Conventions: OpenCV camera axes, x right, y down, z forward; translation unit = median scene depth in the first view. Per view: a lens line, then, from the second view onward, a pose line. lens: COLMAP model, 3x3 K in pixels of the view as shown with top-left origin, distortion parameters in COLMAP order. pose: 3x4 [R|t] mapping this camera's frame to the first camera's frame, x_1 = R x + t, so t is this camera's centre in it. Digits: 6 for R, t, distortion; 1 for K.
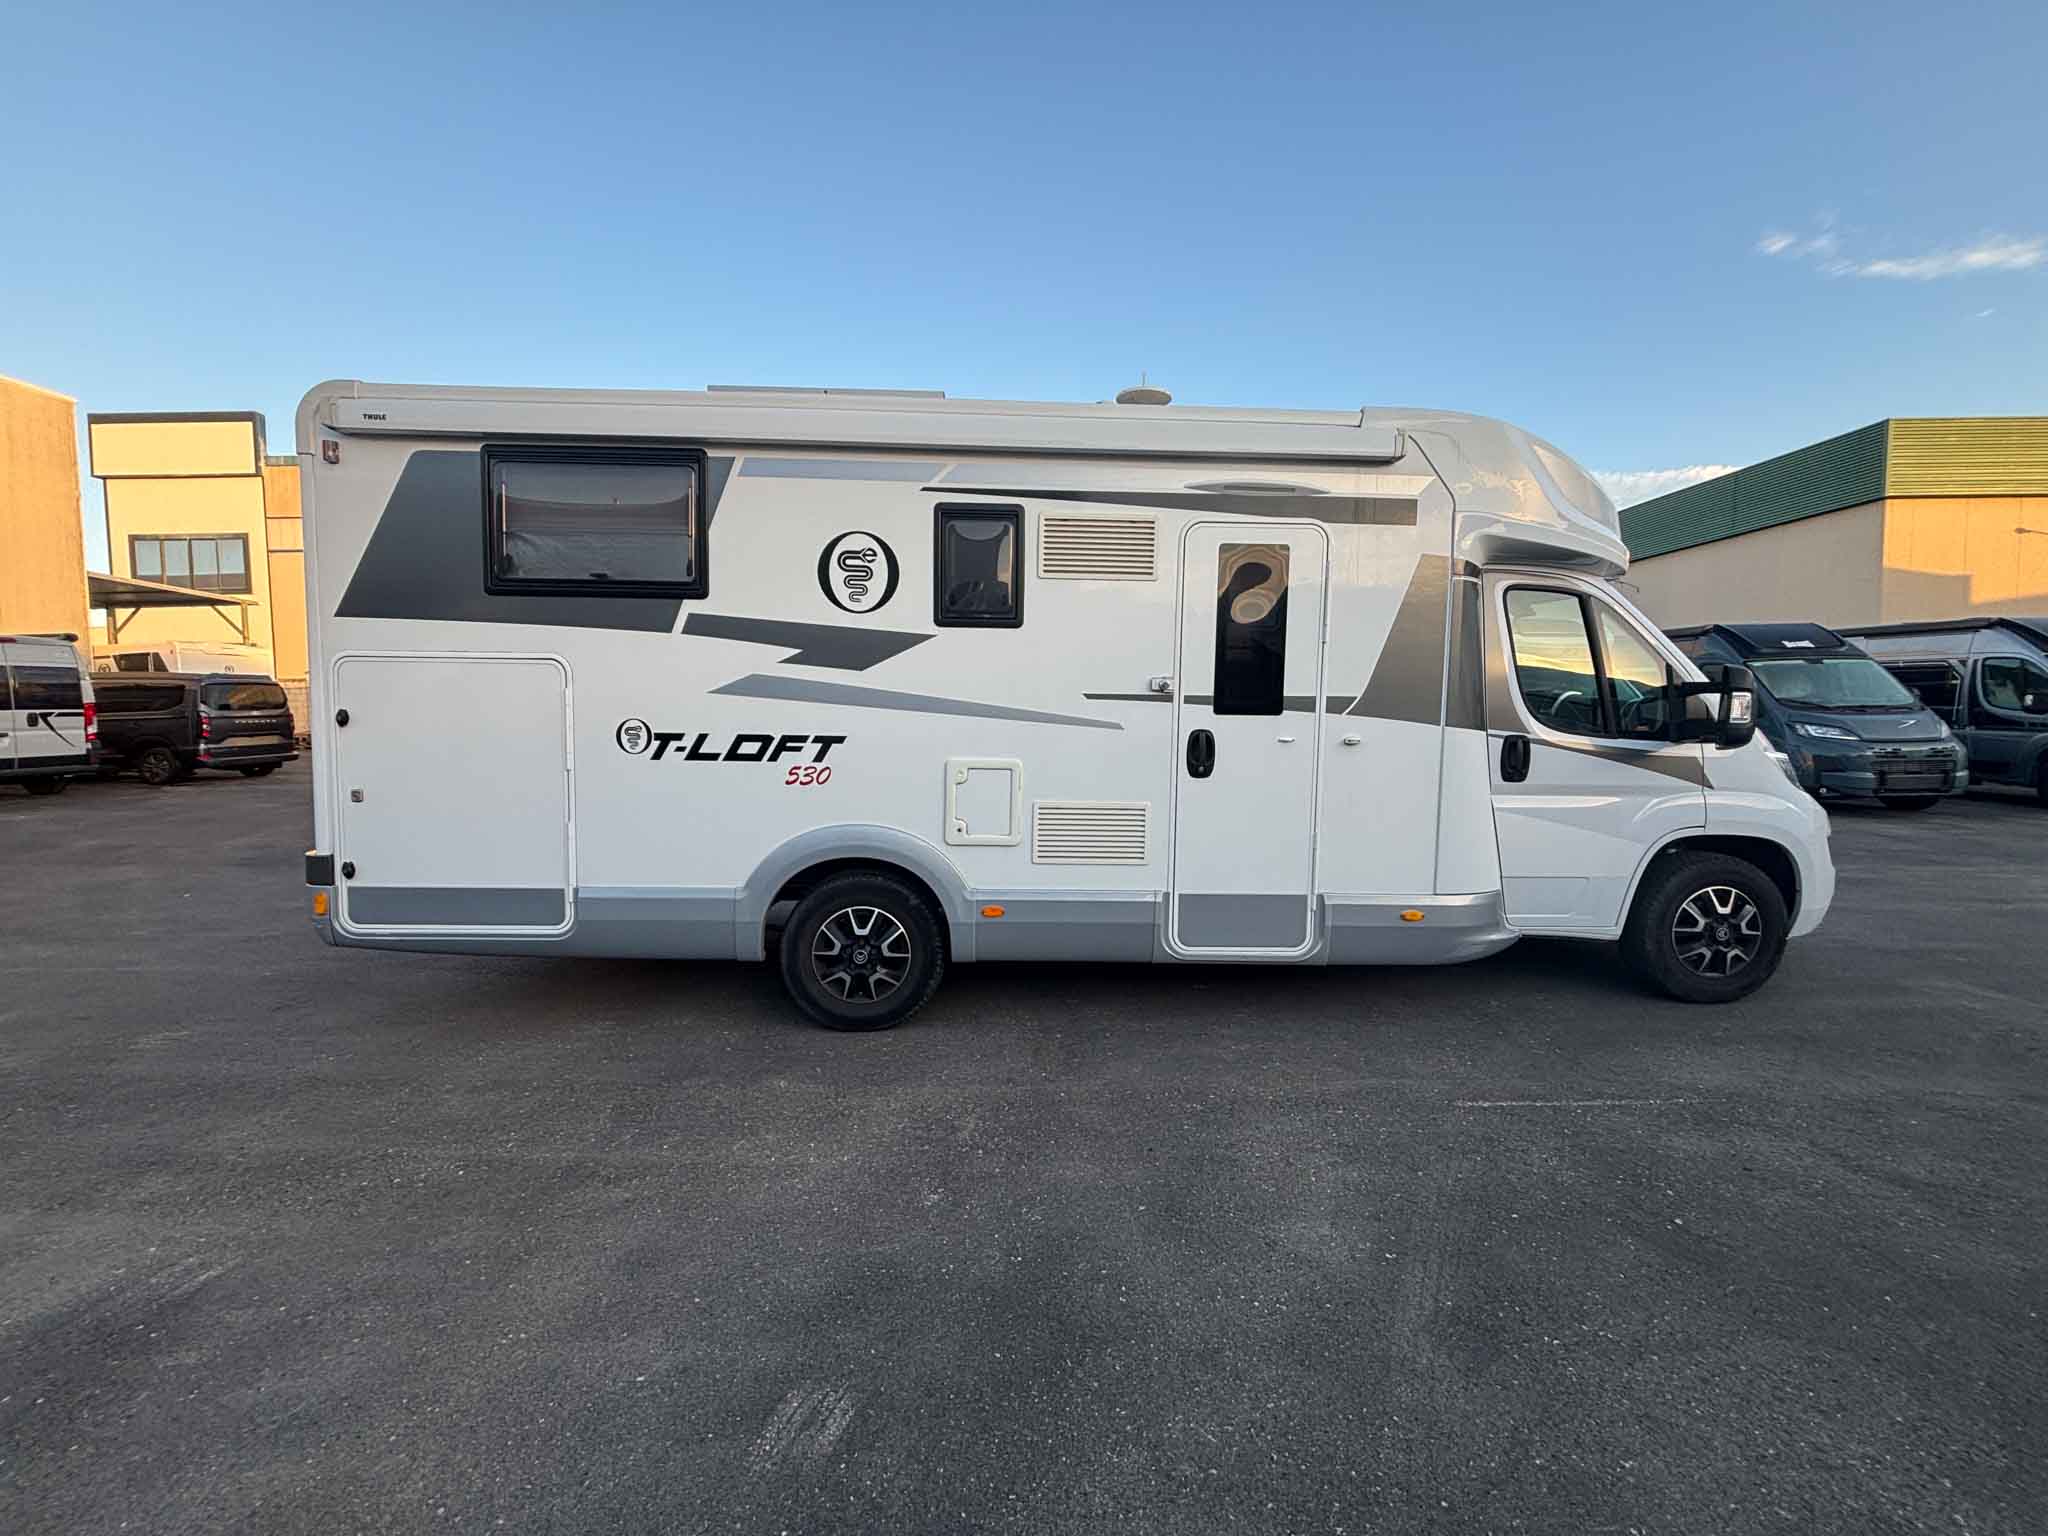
lens RADIAL K [[821.6, 0, 1012.5], [0, 821.6, 760.0], [0, 0, 1]] dist [-0.001125, -0.000148]
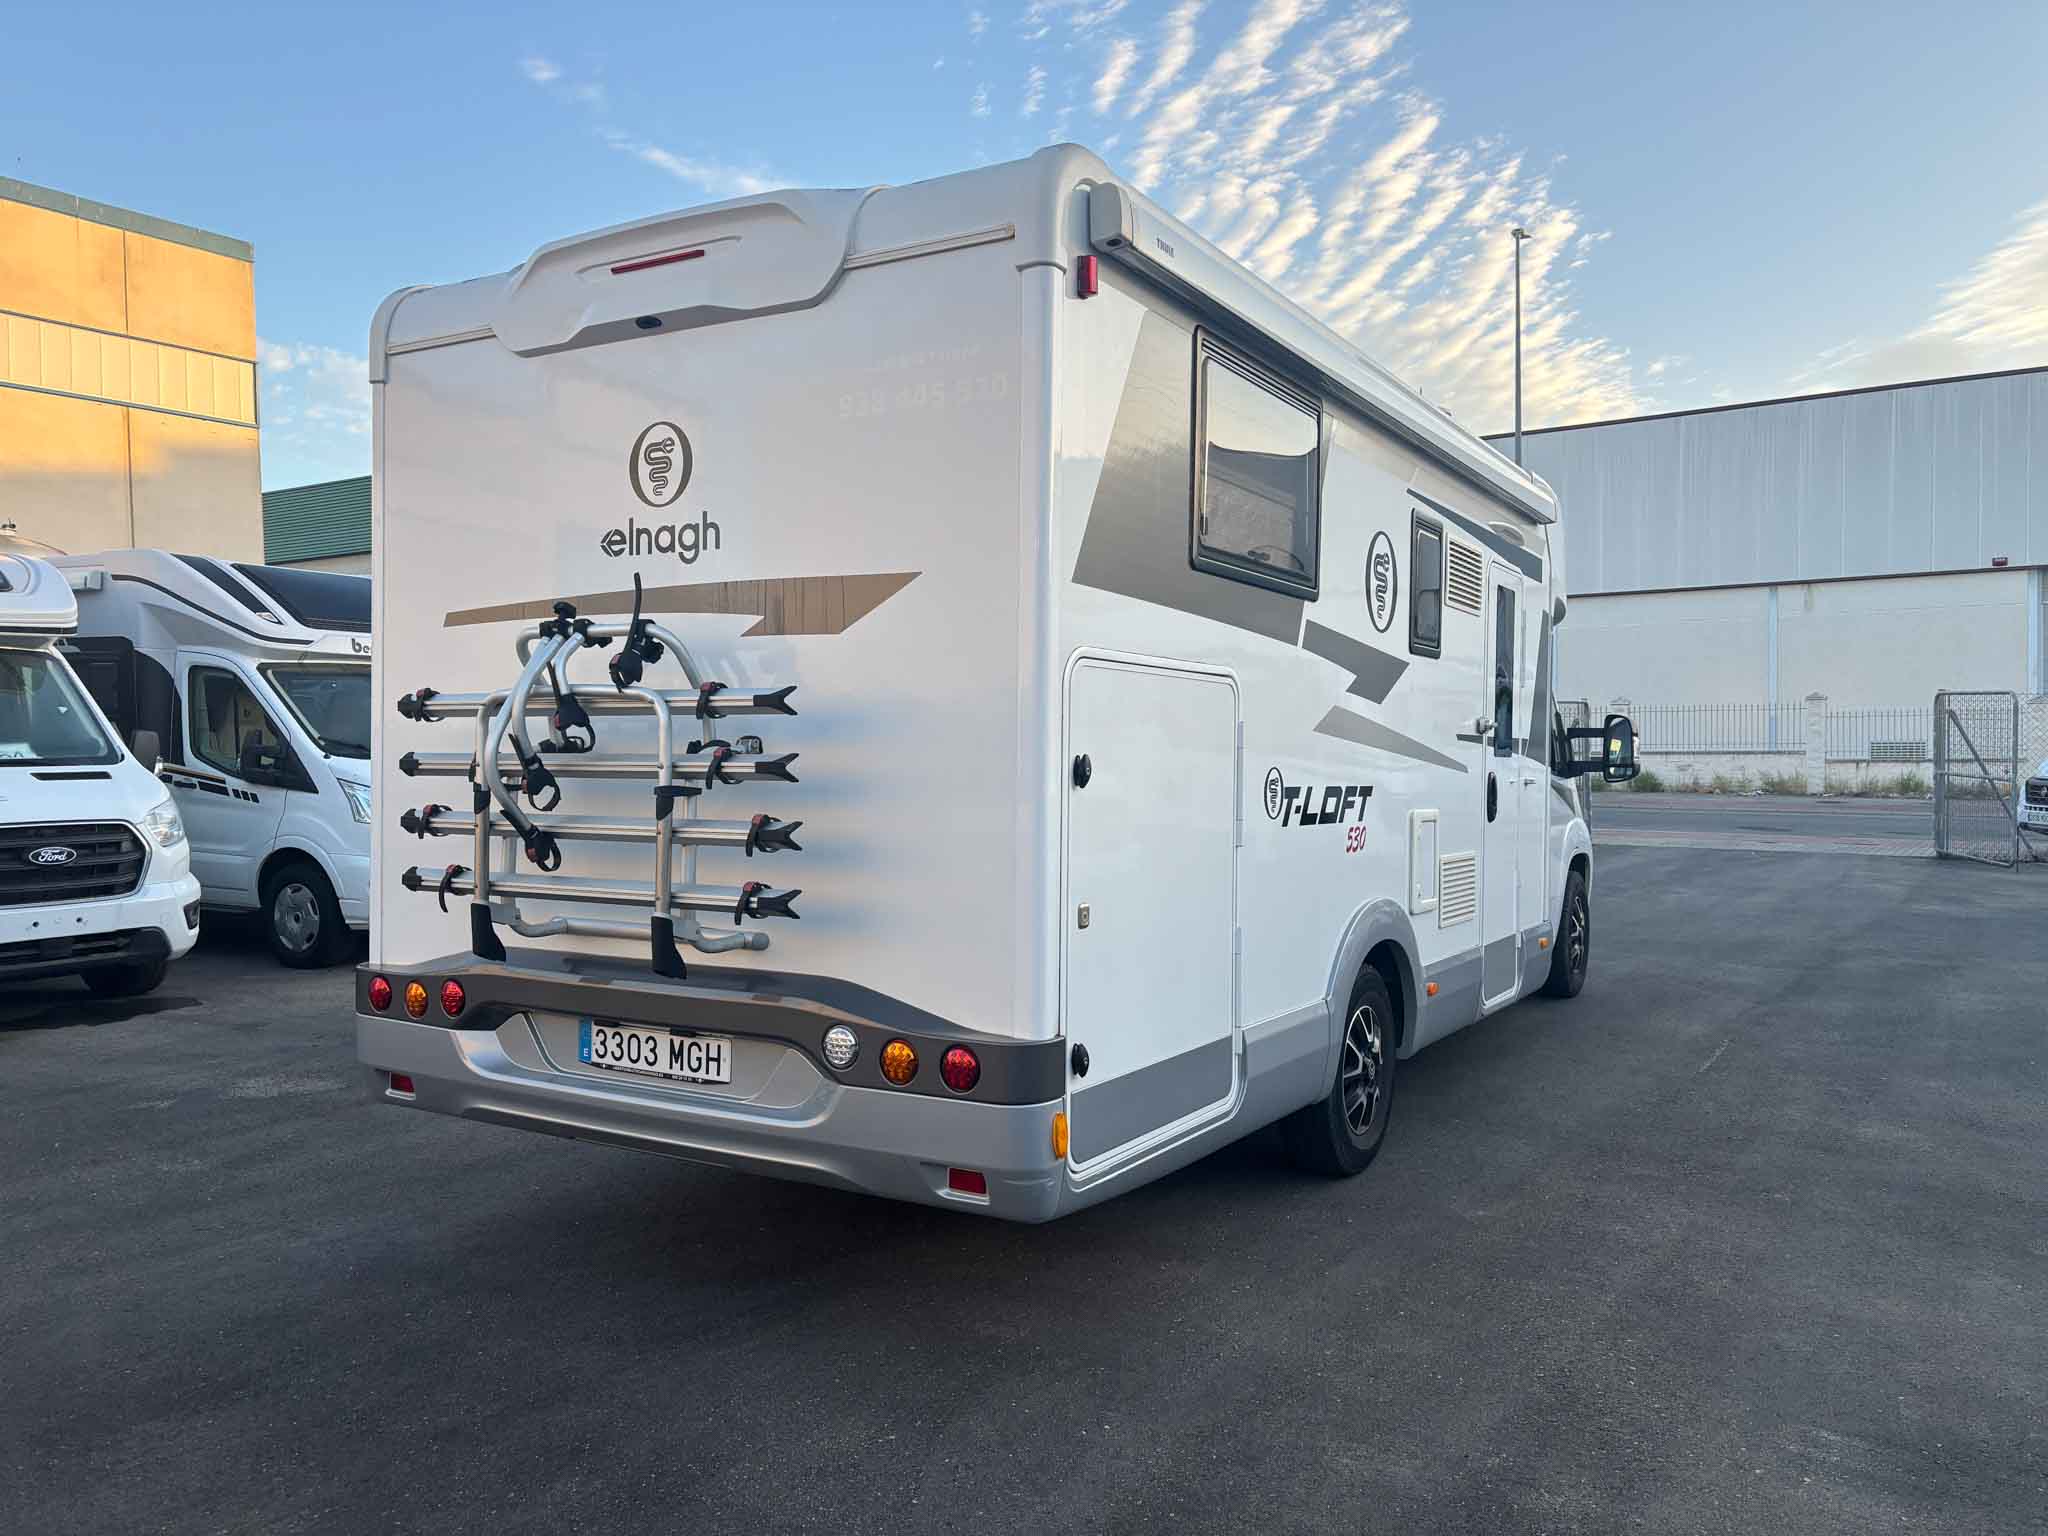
lens RADIAL K [[1571.4, 0, 1018.1], [0, 1571.4, 787.4], [0, 0, 1]] dist [0.041305, -0.013099]
pose [[0.534968, -0.021967, 0.844587, -1.666060], [0.062345, 0.997963, -0.013533, -0.028949], [-0.842569, 0.059895, 0.535247, 0.479193]]
